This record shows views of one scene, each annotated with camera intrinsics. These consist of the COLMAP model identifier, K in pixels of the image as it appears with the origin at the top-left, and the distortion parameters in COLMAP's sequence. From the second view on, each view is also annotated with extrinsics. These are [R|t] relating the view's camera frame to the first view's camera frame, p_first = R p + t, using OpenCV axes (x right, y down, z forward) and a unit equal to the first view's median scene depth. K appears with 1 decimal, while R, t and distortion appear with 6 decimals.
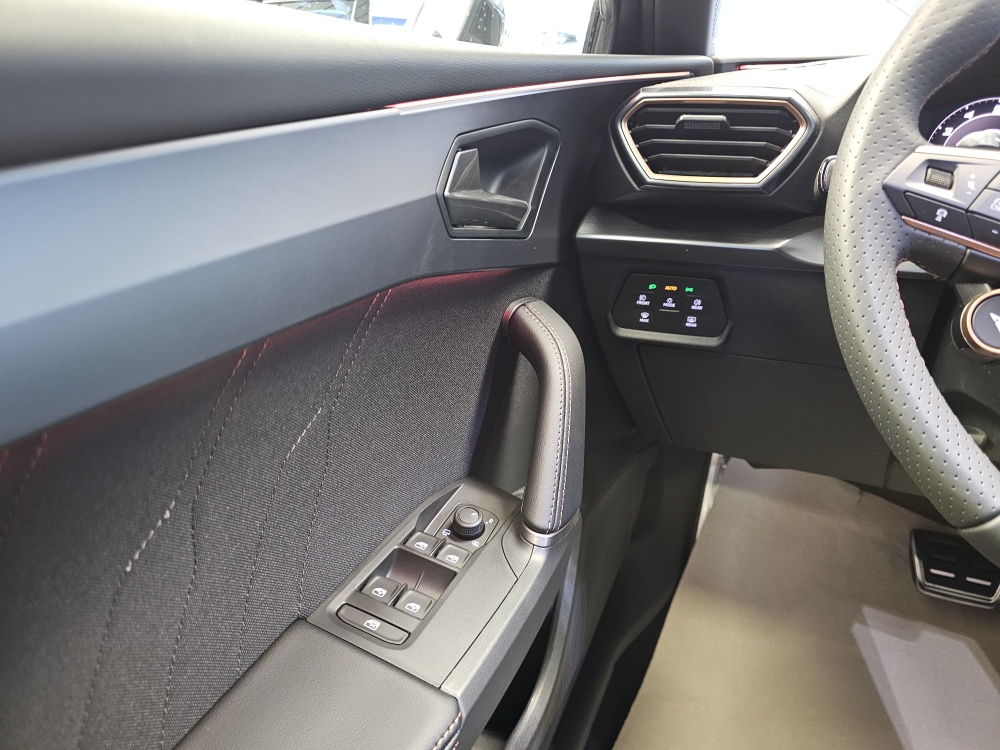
lens RADIAL K [[681.5, 0, 510.2], [0, 681.5, 366.7], [0, 0, 1]] dist [0.057181, -0.068841]
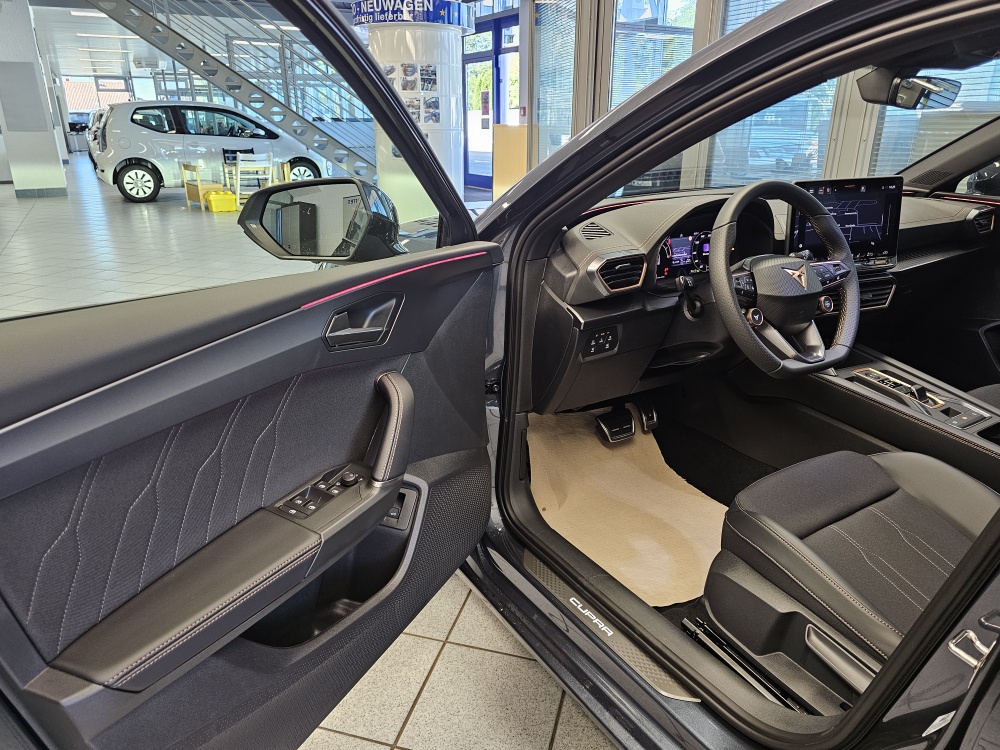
lens RADIAL K [[685.7, 0, 499.1], [0, 685.7, 363.0], [0, 0, 1]] dist [0.058687, -0.051834]
pose [[0.566892, -0.284460, 0.773121, -2.001188], [0.303188, 0.944662, 0.125263, -0.475426], [-0.765970, 0.163390, 0.621766, -0.147219]]
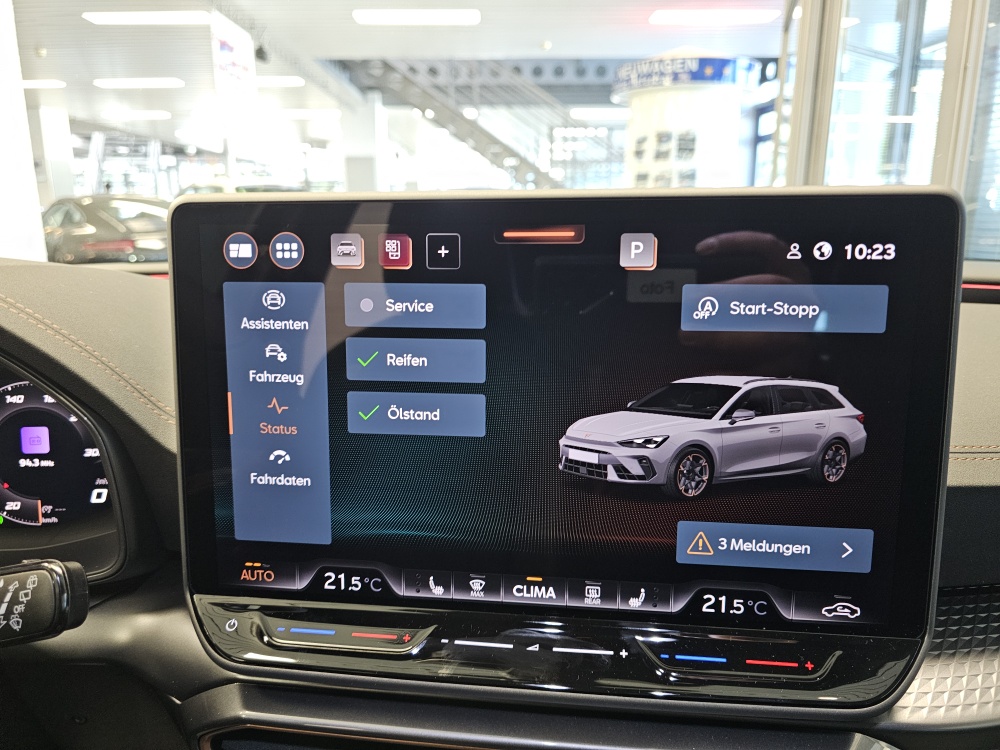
lens RADIAL K [[690.4, 0, 489.3], [0, 690.4, 377.9], [0, 0, 1]] dist [0.010403, -0.029895]
pose [[0.894790, -0.120850, 0.429821, 1.169104], [0.174457, 0.980776, -0.087422, -0.202723], [-0.410994, 0.153209, 0.898672, -0.024470]]
